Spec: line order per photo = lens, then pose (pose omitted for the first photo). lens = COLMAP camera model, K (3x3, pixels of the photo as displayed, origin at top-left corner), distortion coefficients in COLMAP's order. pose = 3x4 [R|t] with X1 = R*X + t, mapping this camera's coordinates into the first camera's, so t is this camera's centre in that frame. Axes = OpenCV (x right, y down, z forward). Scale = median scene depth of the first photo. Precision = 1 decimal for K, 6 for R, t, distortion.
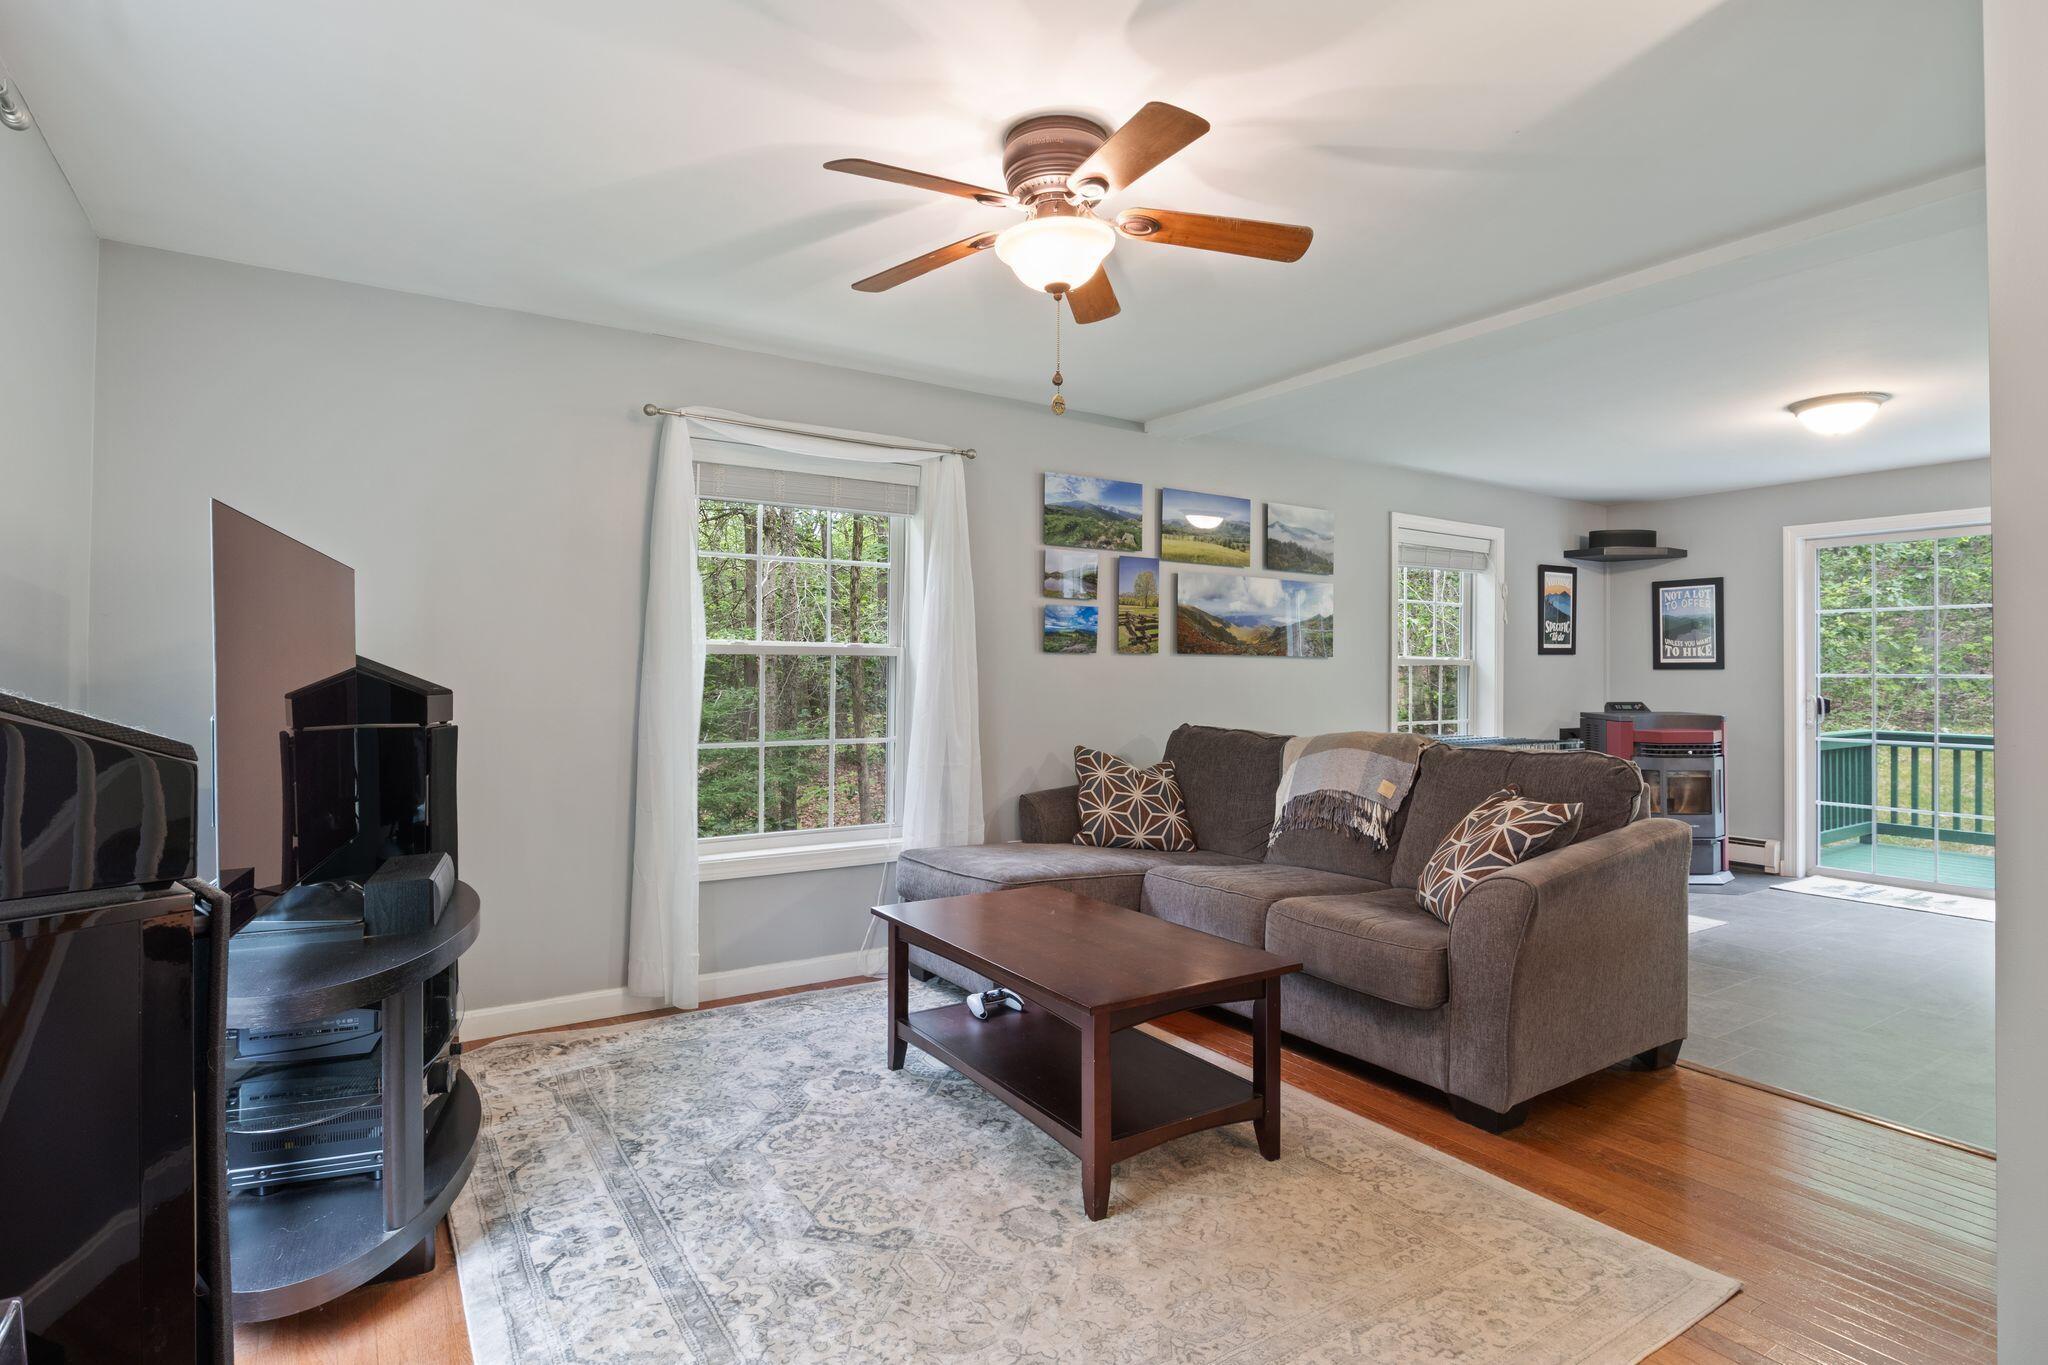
lens RADIAL K [[1026.0, 0, 1014.3], [0, 1026.0, 677.3], [0, 0, 1]] dist [-0.006429, 0.000120]
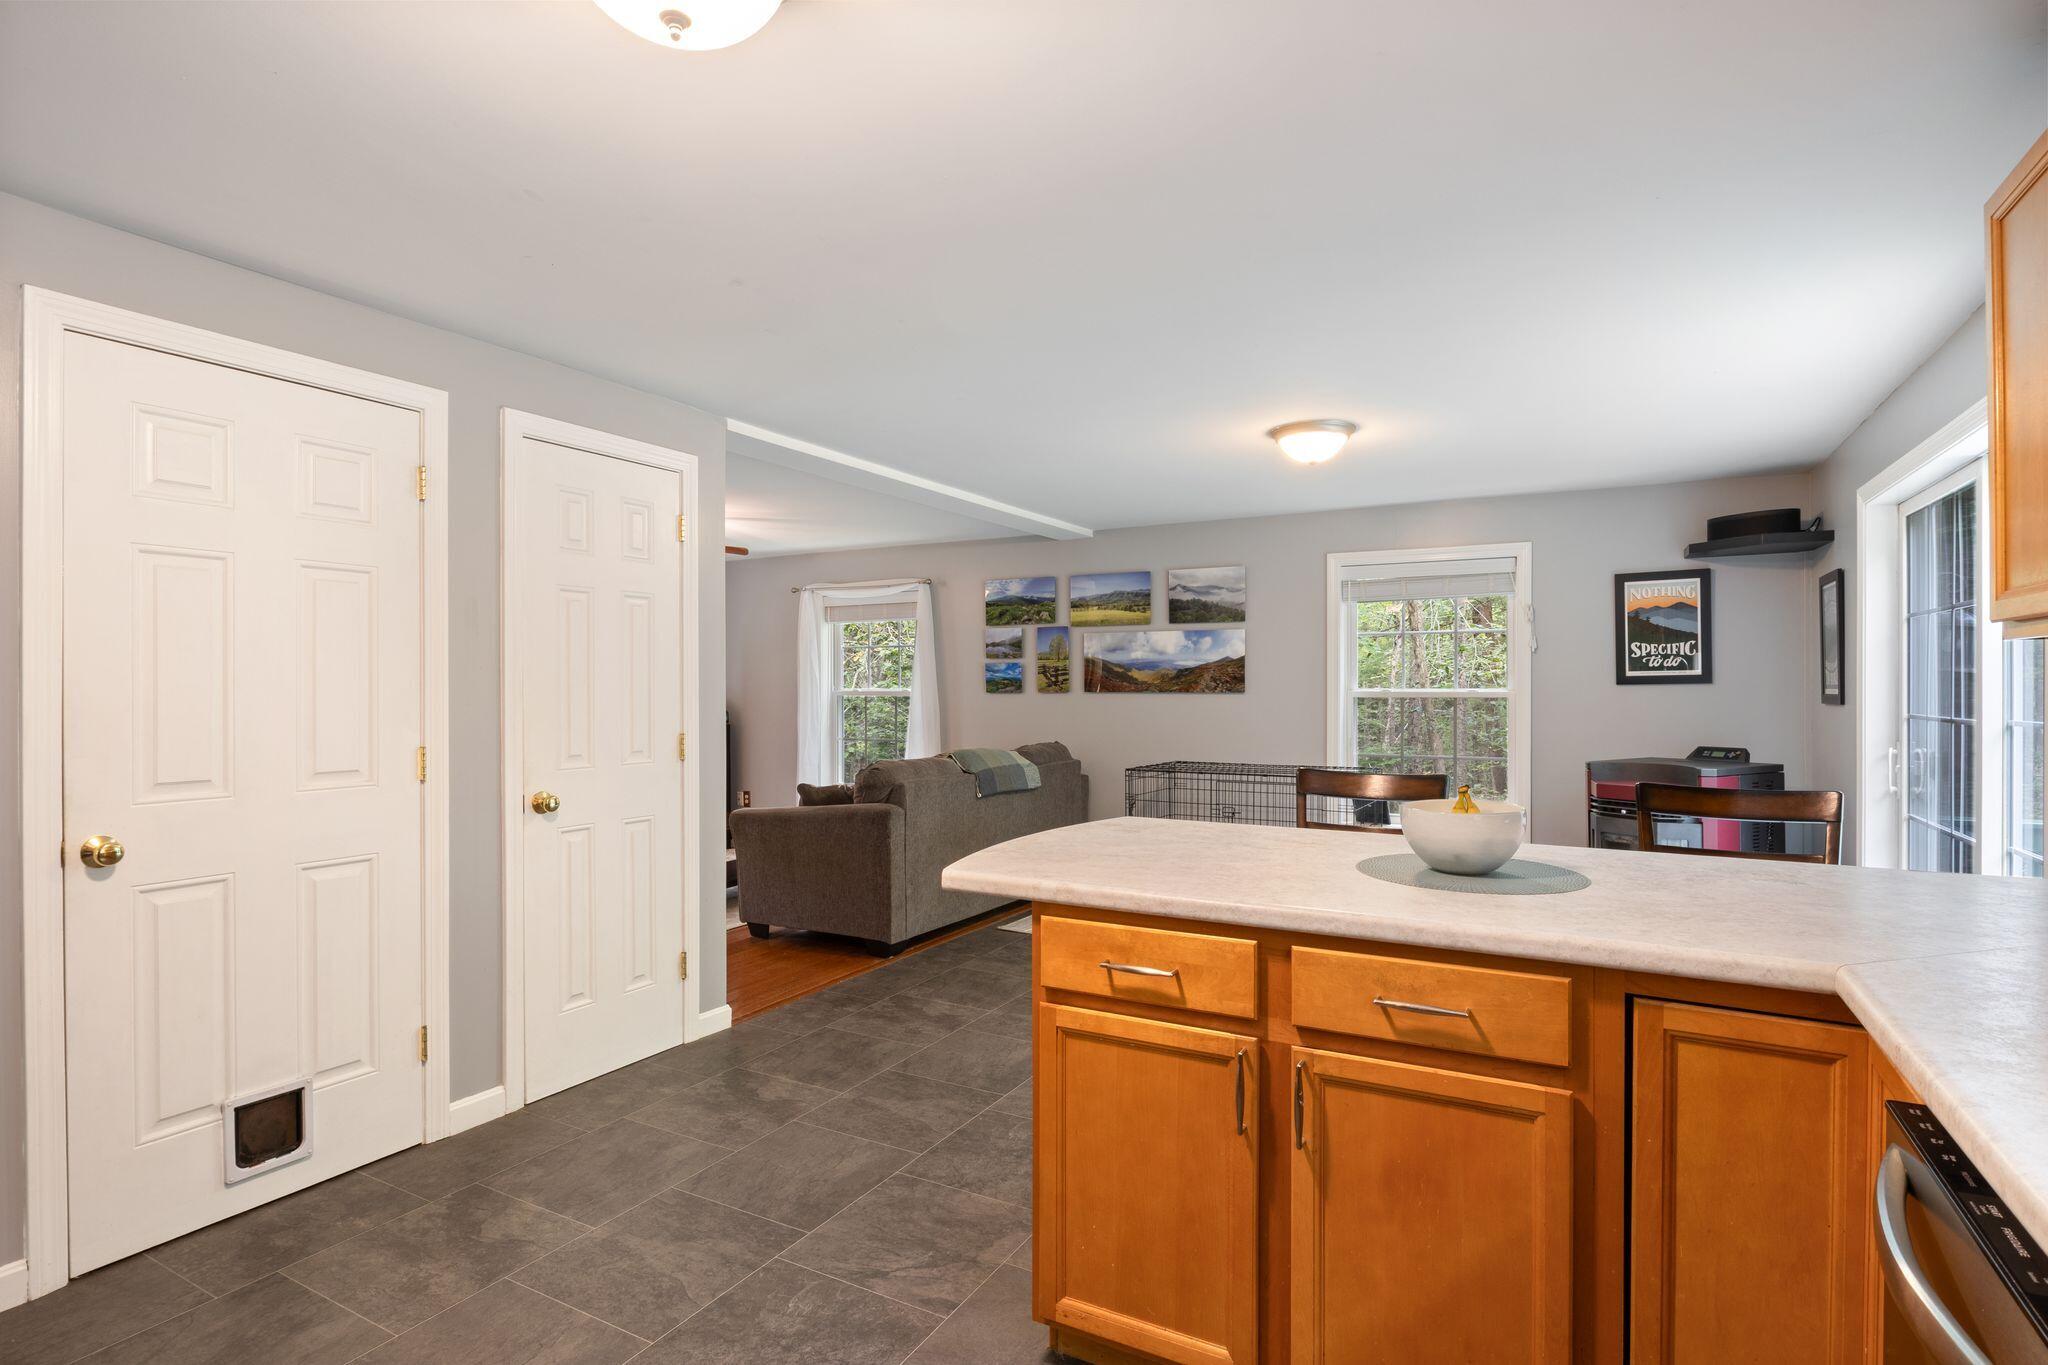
lens RADIAL K [[1026.0, 0, 1018.9], [0, 1026.0, 682.2], [0, 0, 1]] dist [-0.006429, 0.000120]
pose [[0.464098, -0.008361, -0.885744, 1.298006], [0.003591, 0.999965, -0.007557, -0.025048], [0.885776, 0.000326, 0.464112, 0.257060]]
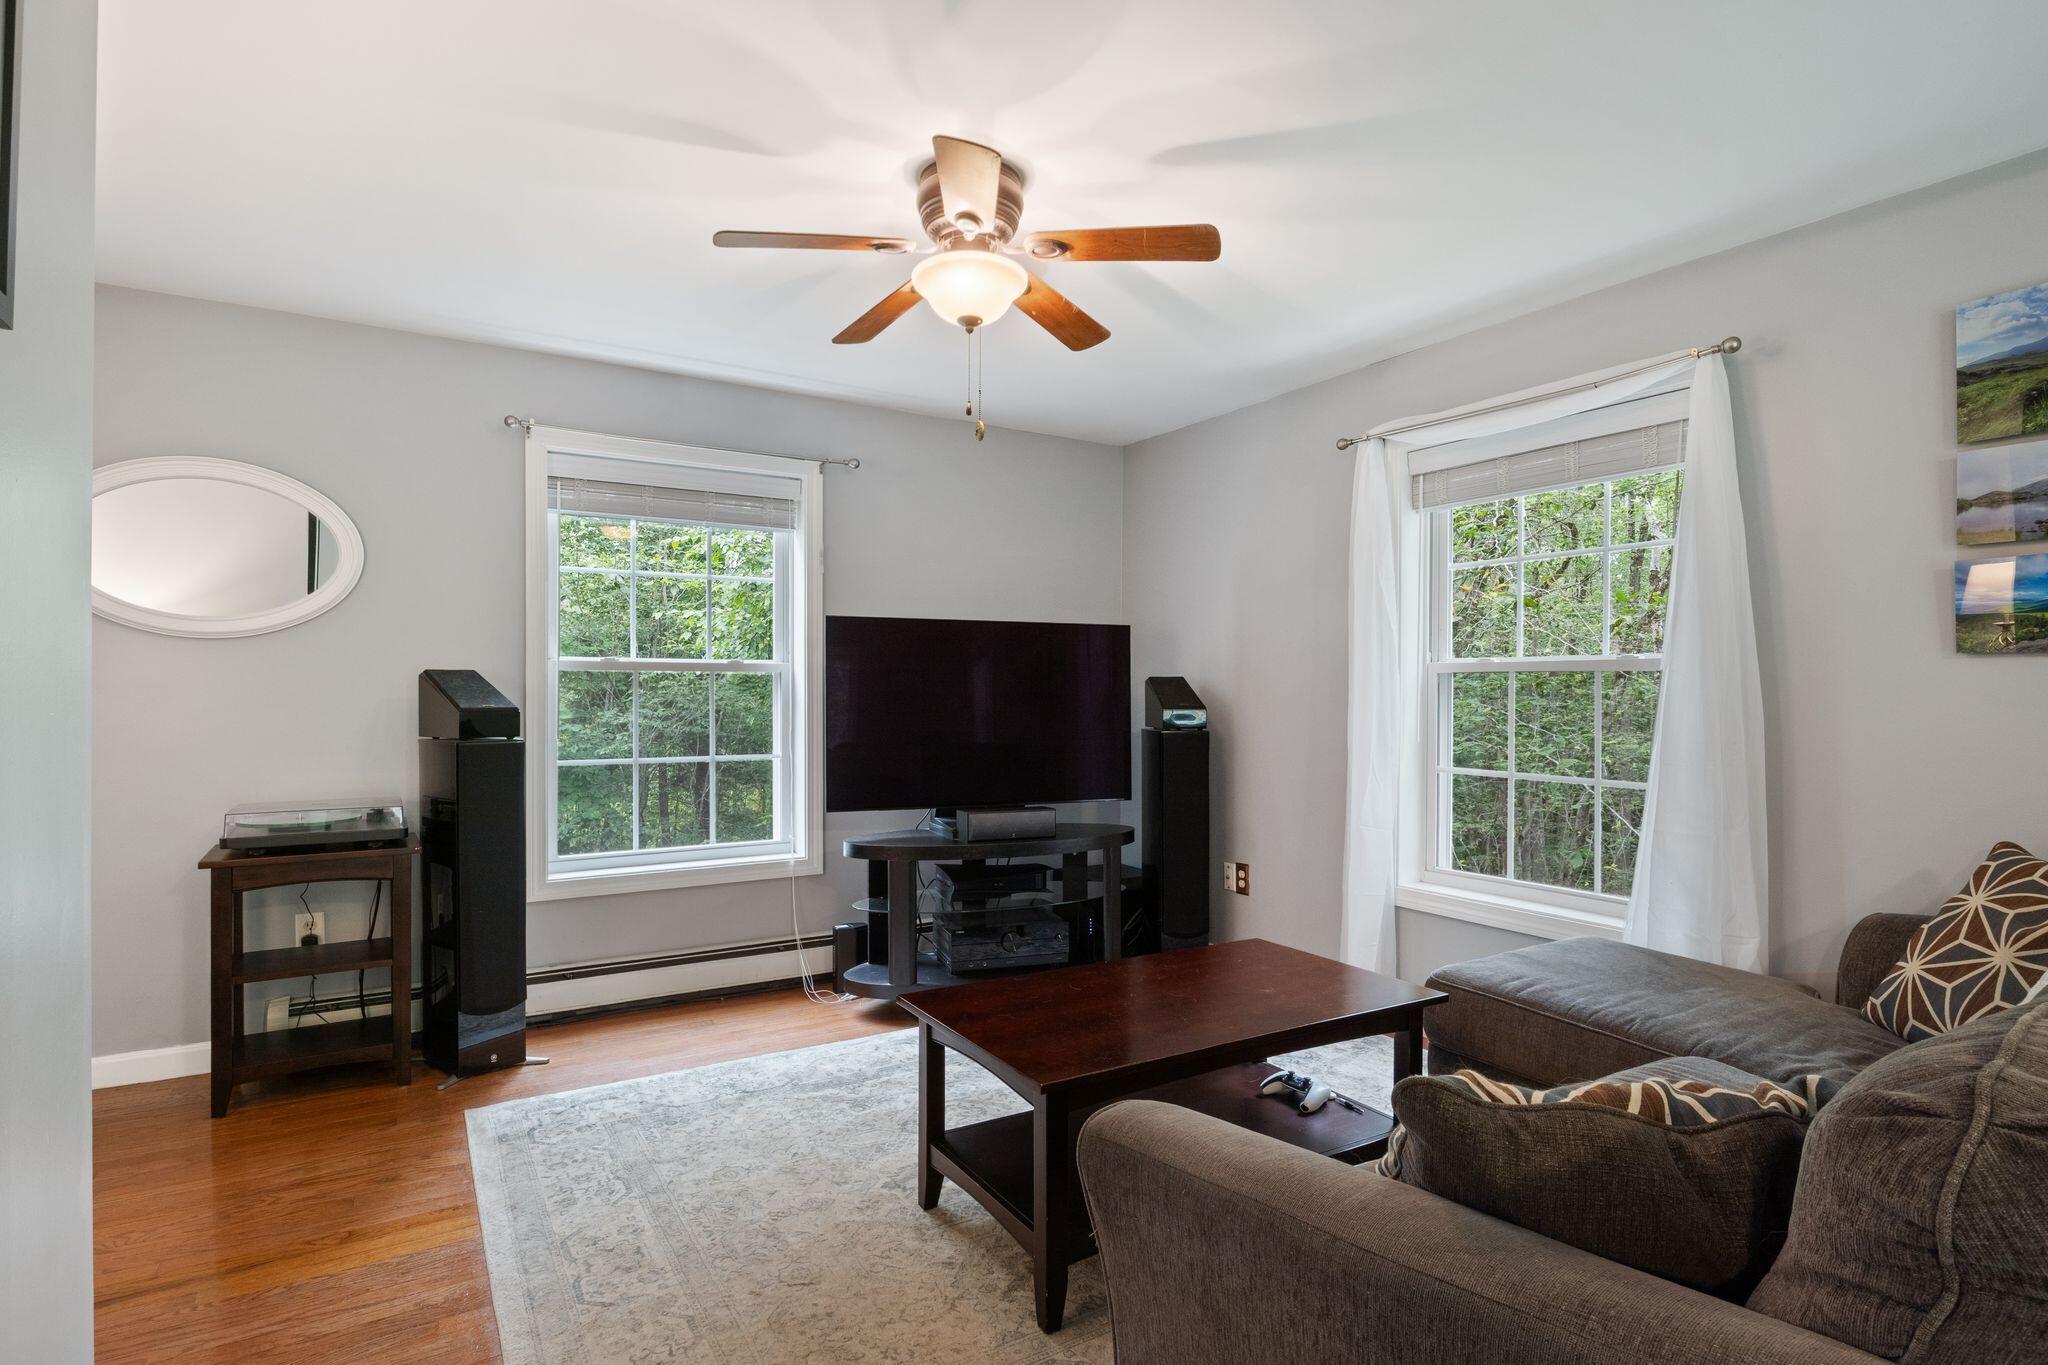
lens RADIAL K [[1026.0, 0, 1051.3], [0, 1026.0, 694.2], [0, 0, 1]] dist [-0.006429, 0.000120]
pose [[0.003738, 0.004848, -0.999981, 0.473320], [-0.003531, 0.999982, 0.004835, -0.004805], [0.999987, 0.003512, 0.003755, 0.473401]]
